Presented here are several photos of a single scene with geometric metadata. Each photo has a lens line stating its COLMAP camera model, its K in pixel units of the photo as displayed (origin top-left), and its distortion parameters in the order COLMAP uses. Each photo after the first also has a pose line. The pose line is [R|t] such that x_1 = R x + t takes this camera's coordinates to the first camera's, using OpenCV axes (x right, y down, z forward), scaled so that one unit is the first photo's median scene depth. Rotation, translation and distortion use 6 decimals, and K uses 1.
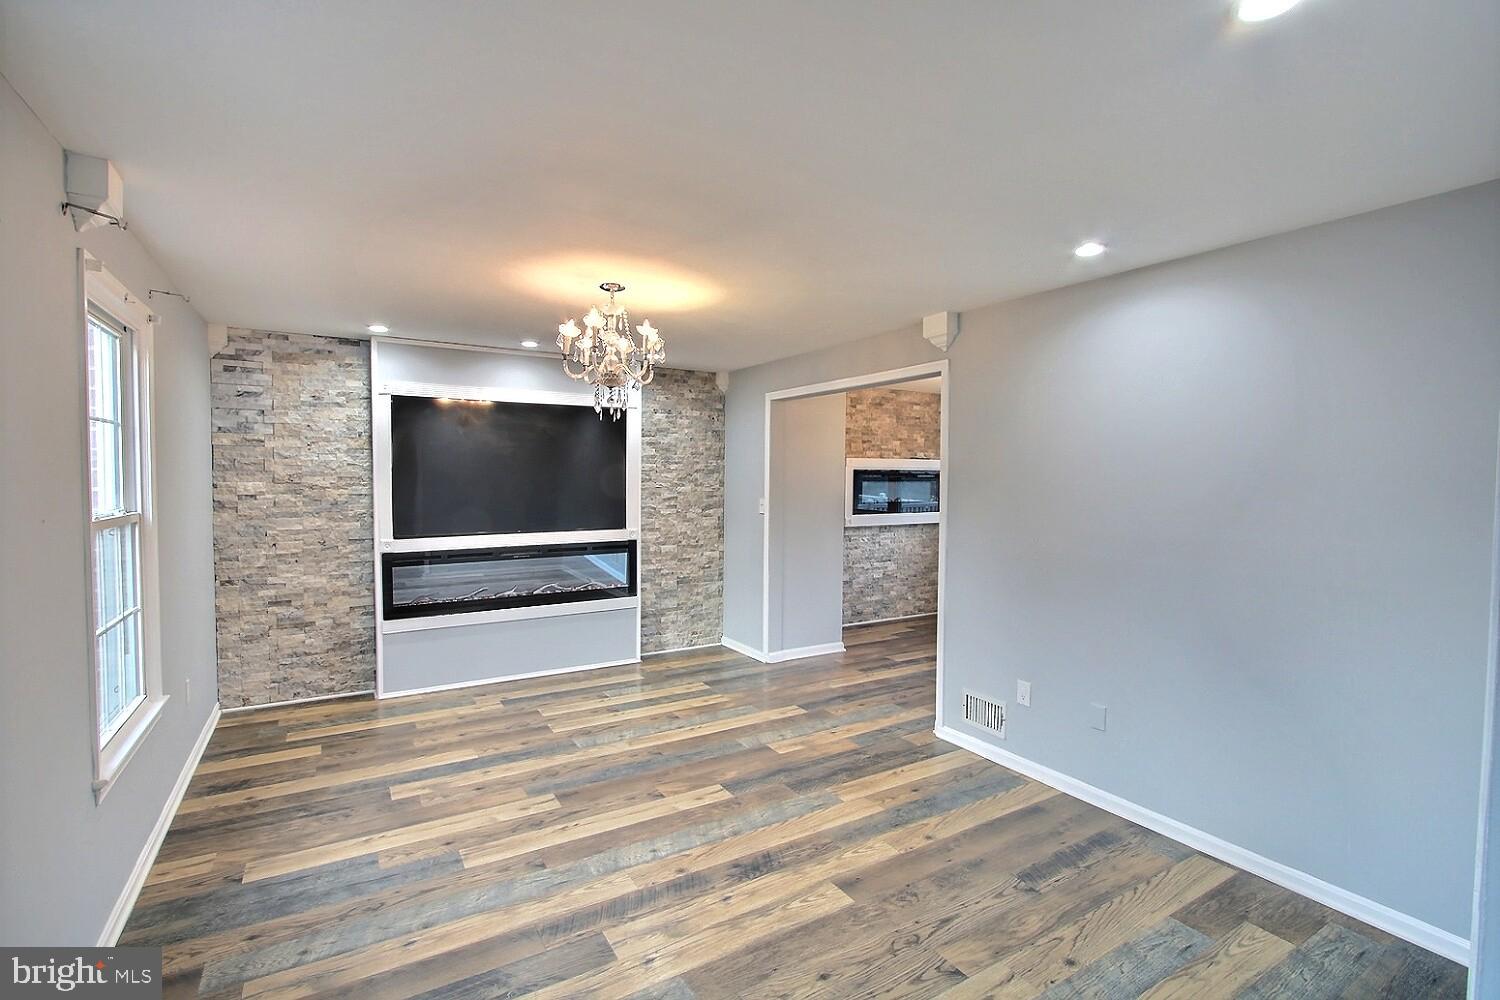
lens RADIAL K [[690.9, 0, 772.9], [0, 690.9, 510.3], [0, 0, 1]] dist [-0.013304, 0.000217]
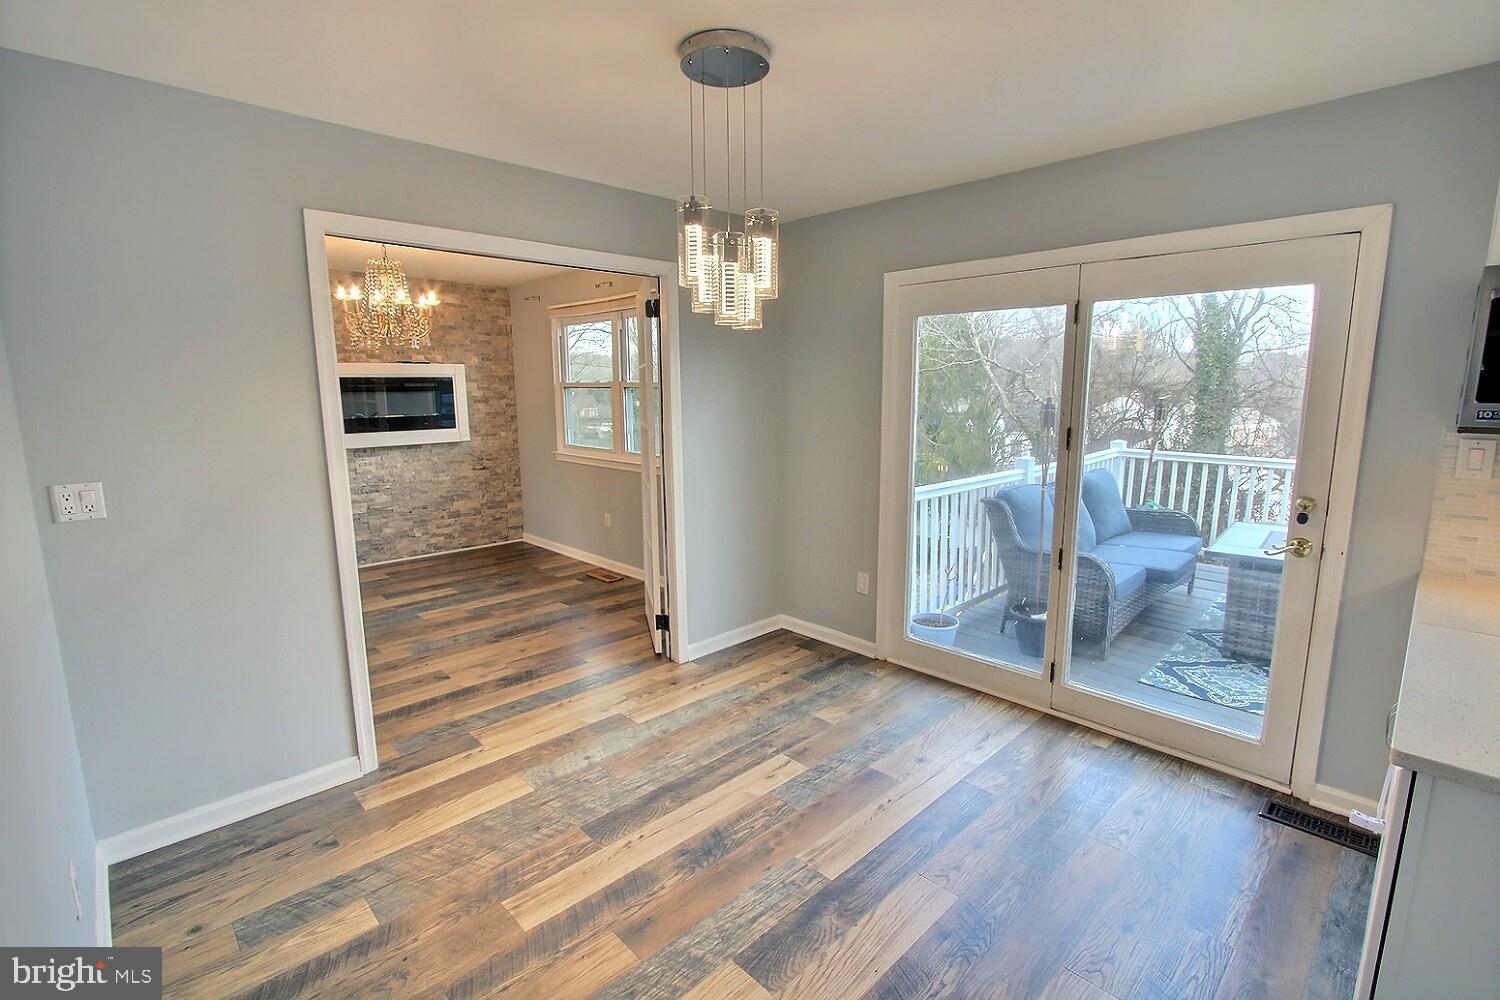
lens RADIAL K [[690.9, 0, 754.6], [0, 690.9, 499.2], [0, 0, 1]] dist [-0.013304, 0.000217]
pose [[0.978753, -0.044939, 0.200058, 0.444306], [0.022469, 0.993318, 0.113198, 0.000778], [-0.203808, -0.106298, 0.973223, 0.126014]]
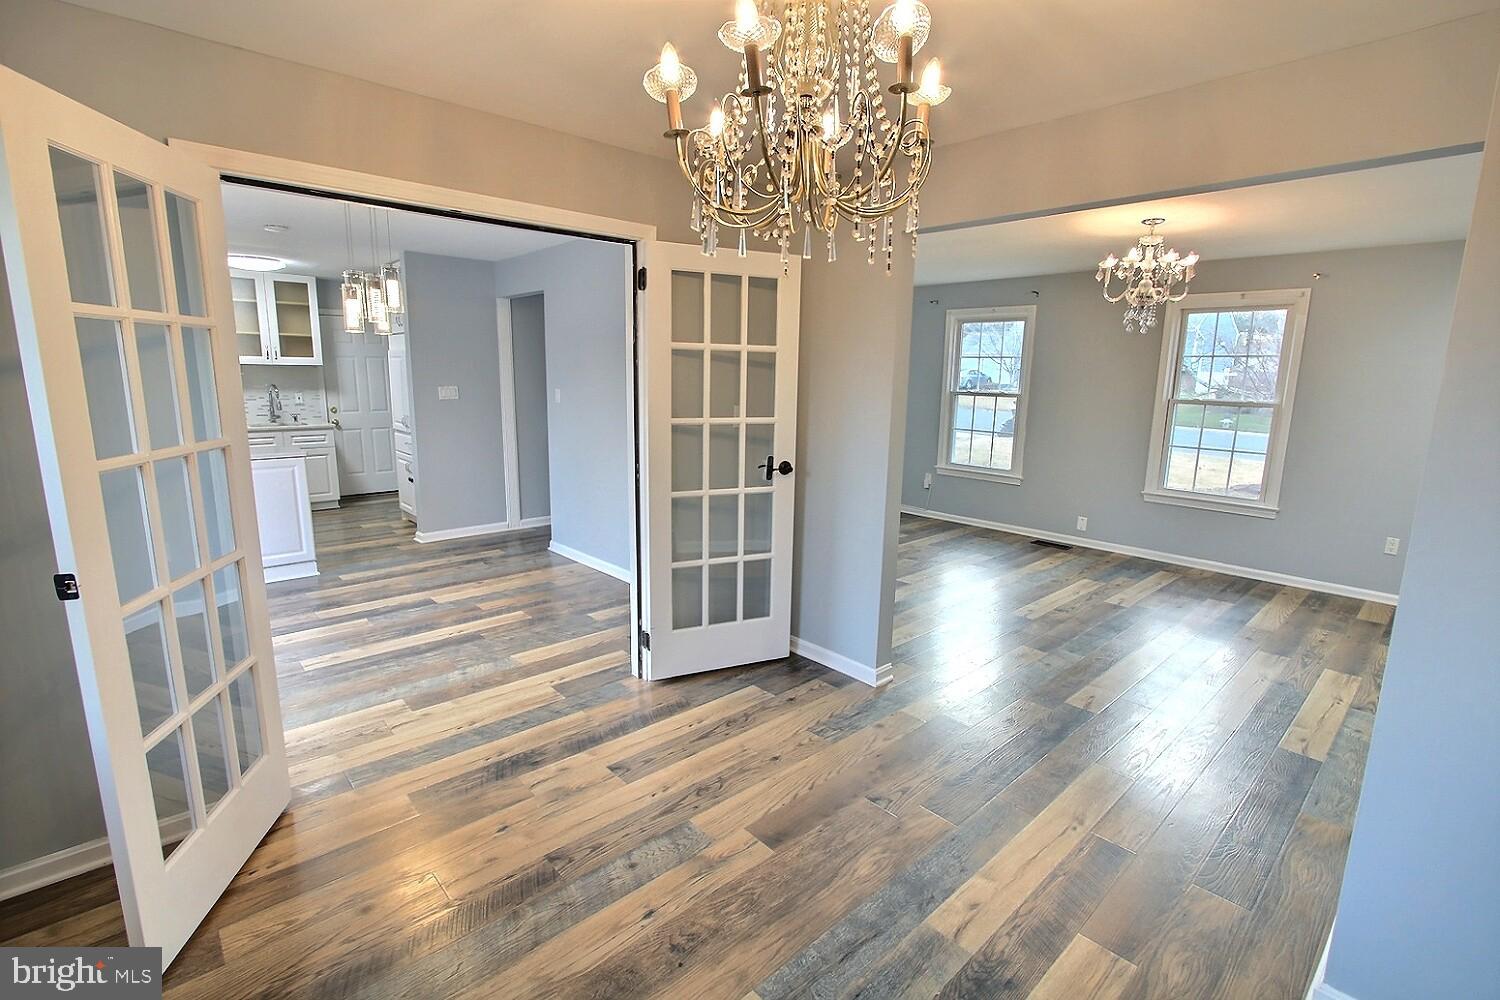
lens RADIAL K [[690.9, 0, 751.9], [0, 690.9, 503.3], [0, 0, 1]] dist [-0.013304, 0.000217]
pose [[-0.984099, 0.005149, -0.177547, 0.310711], [-0.037025, 0.971676, 0.233397, -0.044114], [0.173720, 0.236259, -0.956035, 0.977002]]
